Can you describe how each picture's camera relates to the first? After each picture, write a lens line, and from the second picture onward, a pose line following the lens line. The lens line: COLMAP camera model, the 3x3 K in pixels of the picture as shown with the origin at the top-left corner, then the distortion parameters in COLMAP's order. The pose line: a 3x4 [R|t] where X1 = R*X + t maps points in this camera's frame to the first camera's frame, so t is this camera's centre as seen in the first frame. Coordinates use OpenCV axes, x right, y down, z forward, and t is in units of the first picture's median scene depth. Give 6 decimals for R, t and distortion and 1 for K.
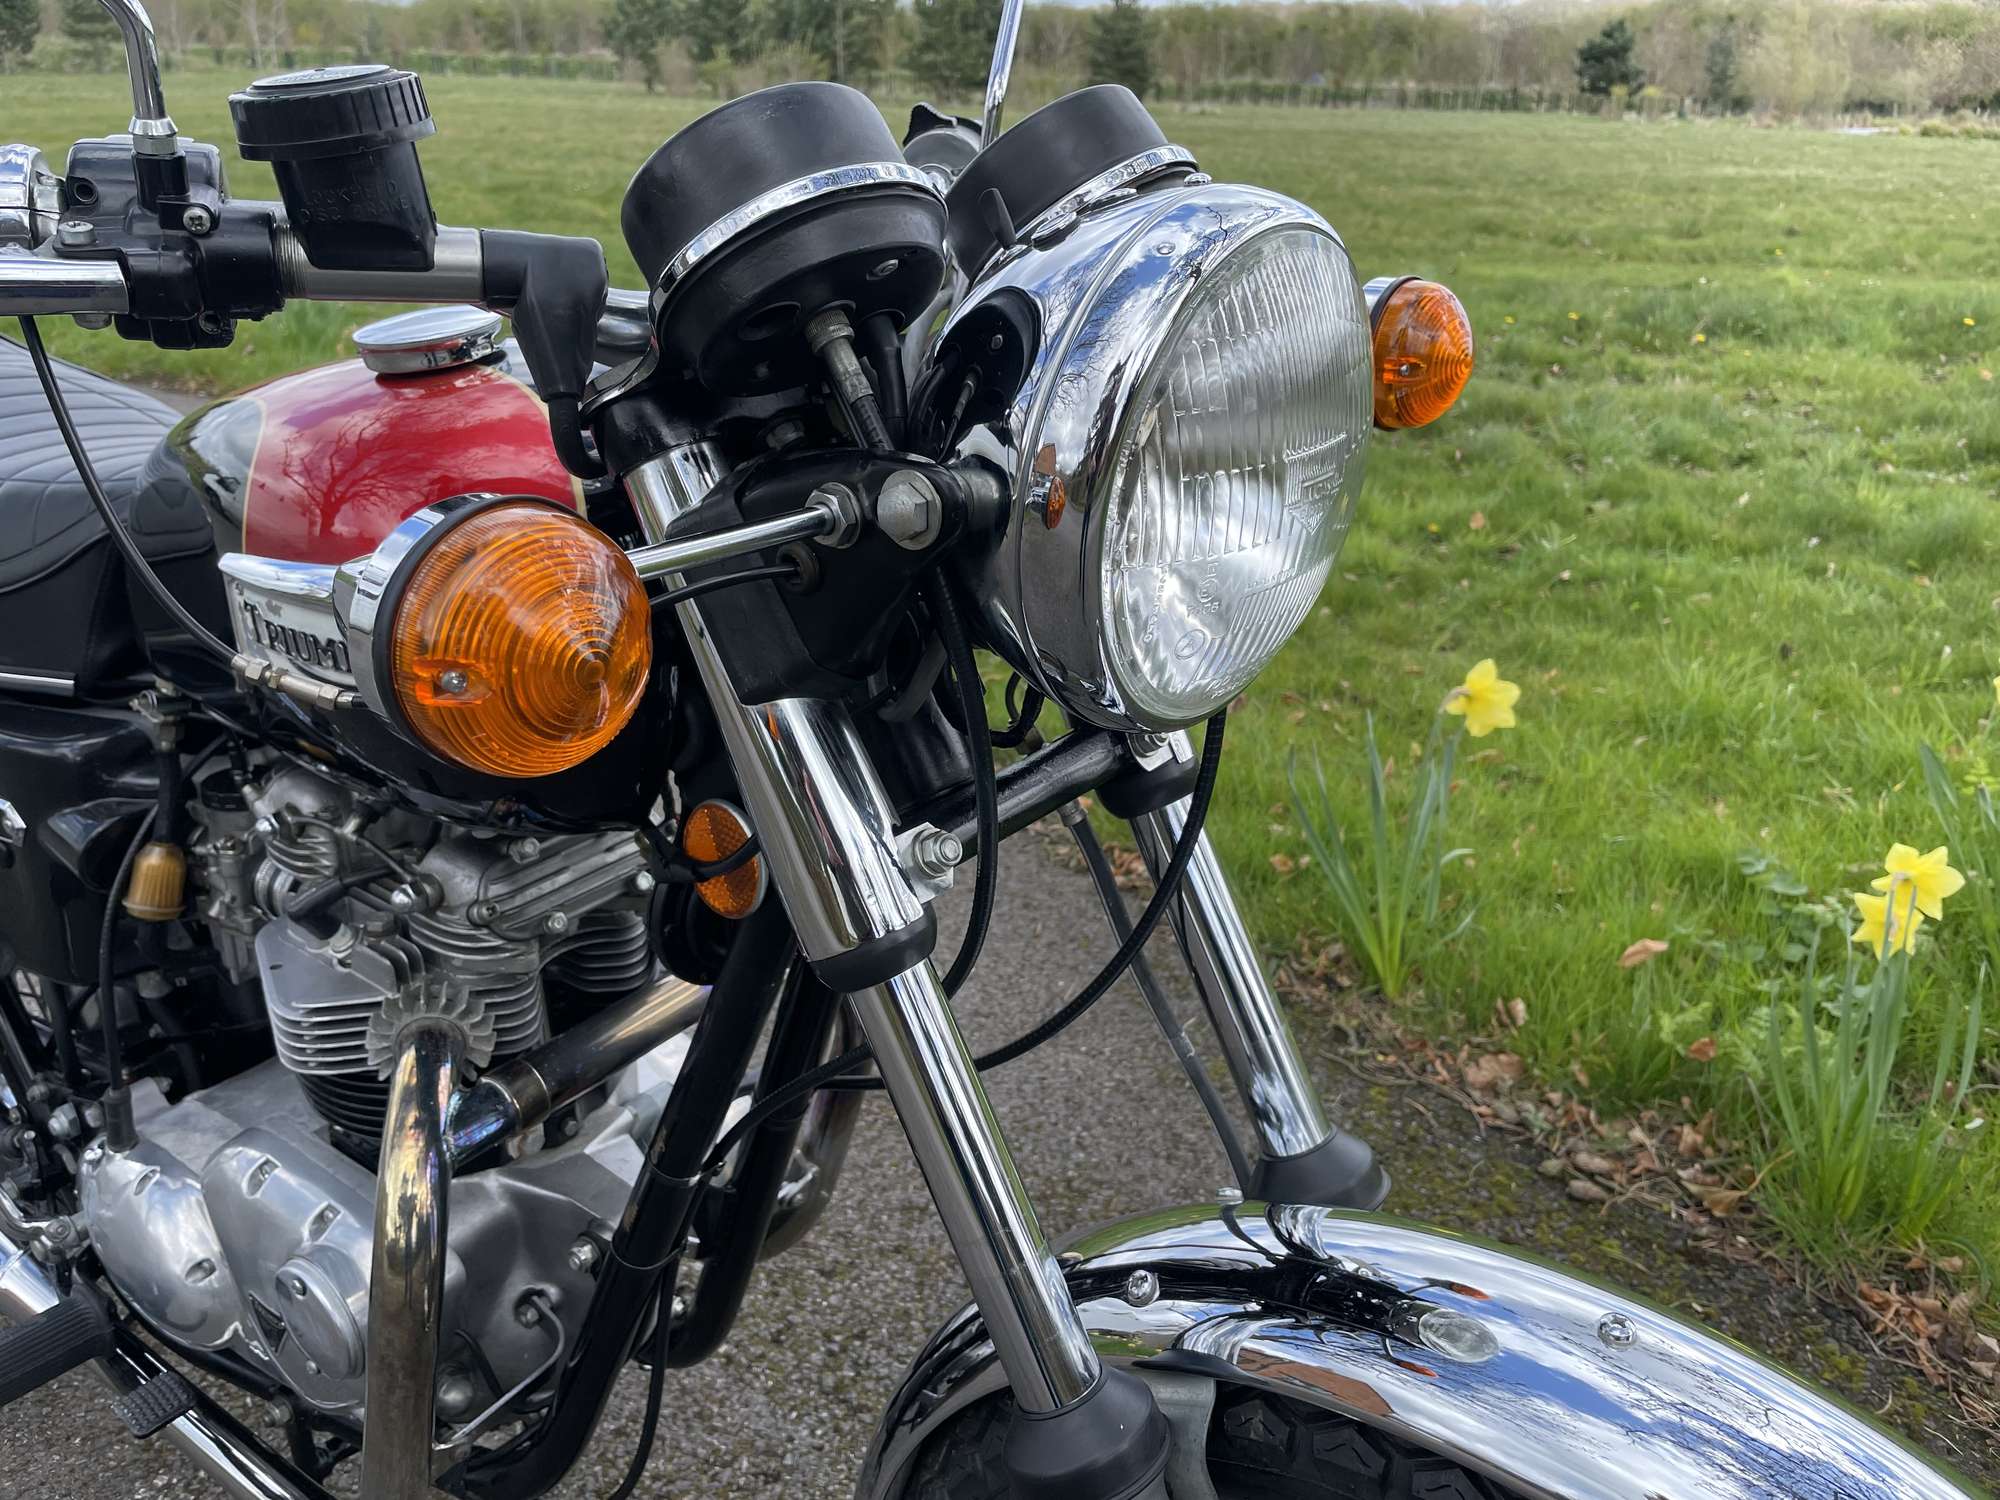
lens RADIAL K [[1535.1, 0, 991.7], [0, 1535.1, 751.8], [0, 0, 1]] dist [0.067249, -0.110371]
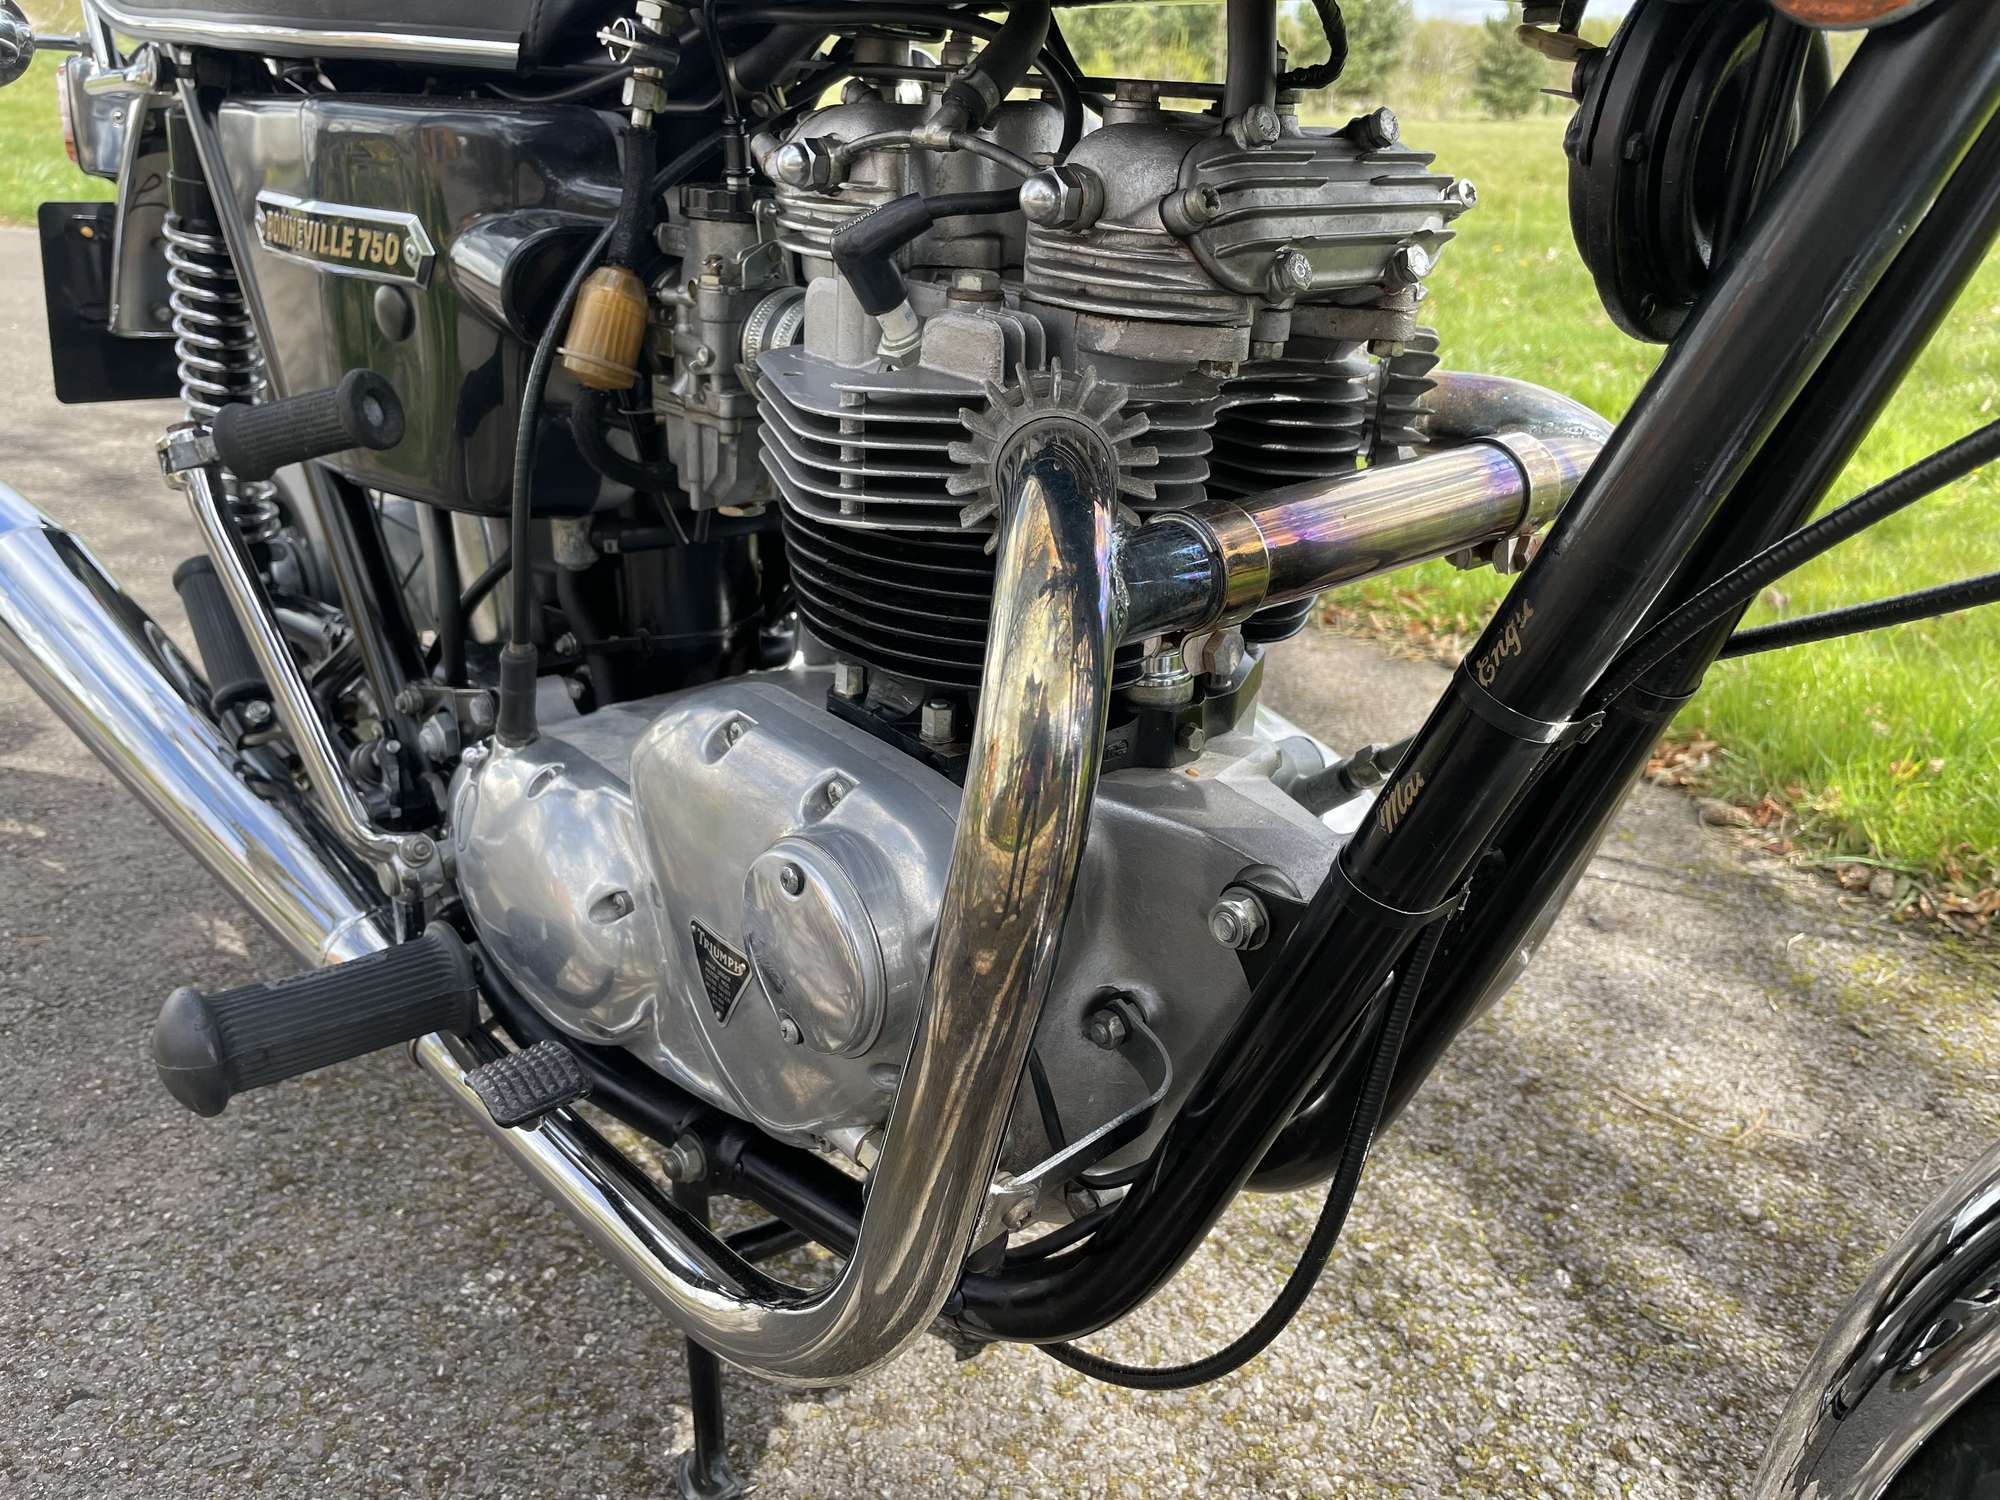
lens RADIAL K [[1543.4, 0, 992.2], [0, 1543.4, 732.5], [0, 0, 1]] dist [0.064474, -0.087873]
pose [[0.975528, 0.093119, -0.199184, -0.161102], [-0.096534, 0.995302, -0.007479, 0.177506], [0.197552, 0.026524, 0.979934, 0.270858]]
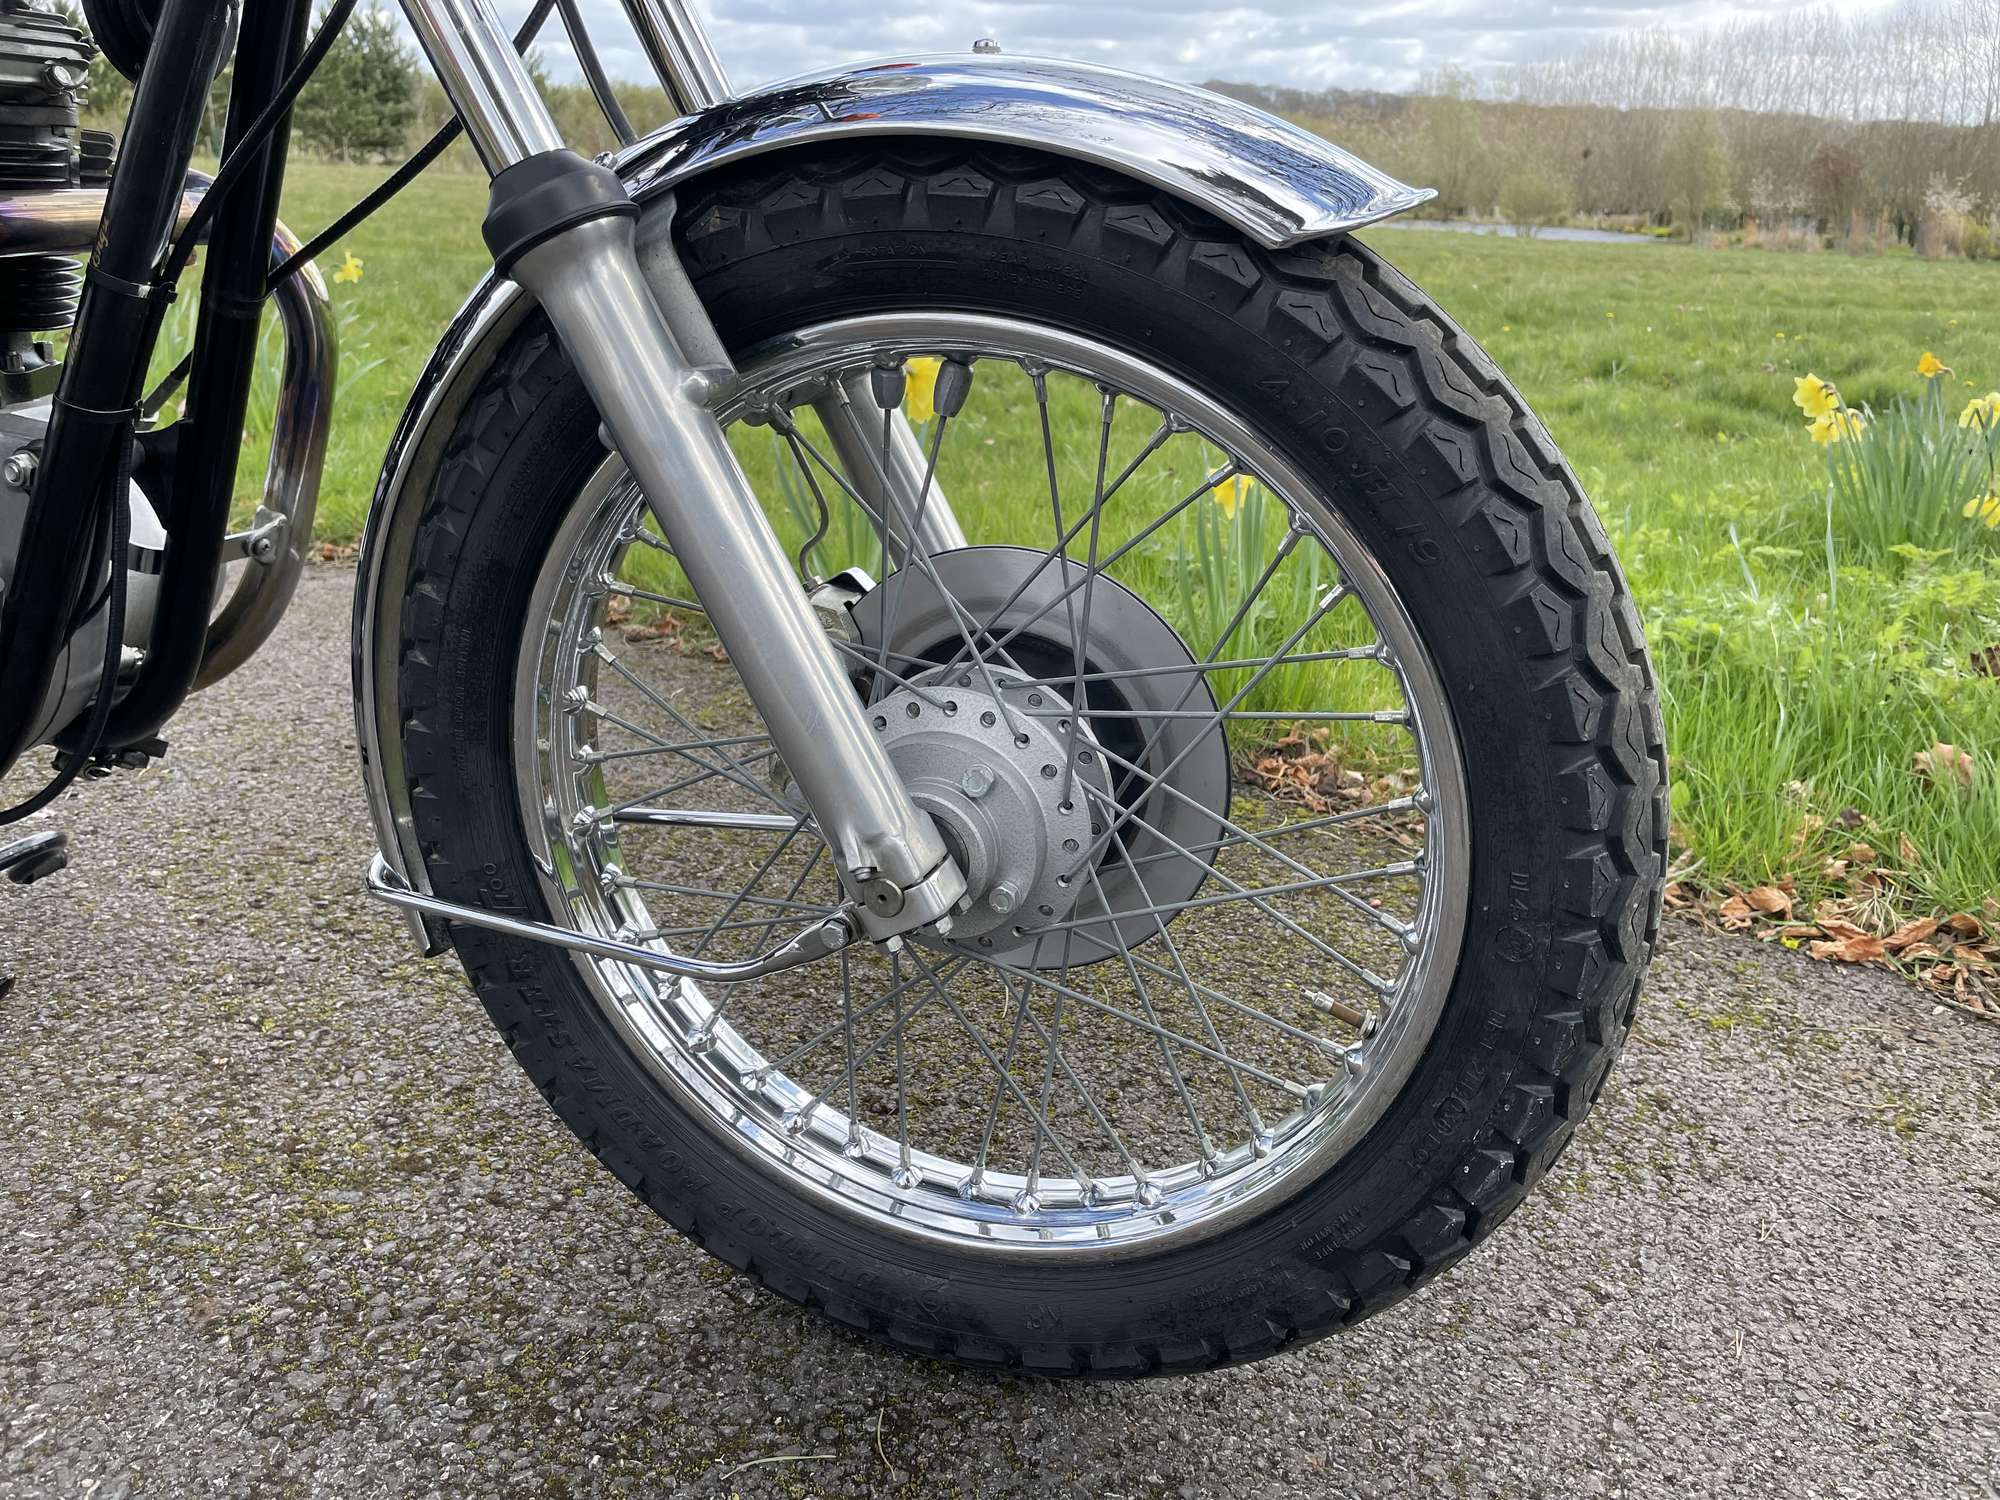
lens RADIAL K [[1525.8, 0, 1001.4], [0, 1525.8, 728.1], [0, 0, 1]] dist [0.069339, -0.088219]
pose [[0.937695, -0.086280, 0.336576, -0.021298], [0.104261, 0.993910, -0.035685, 0.382694], [-0.331447, 0.068553, 0.940980, -0.054964]]
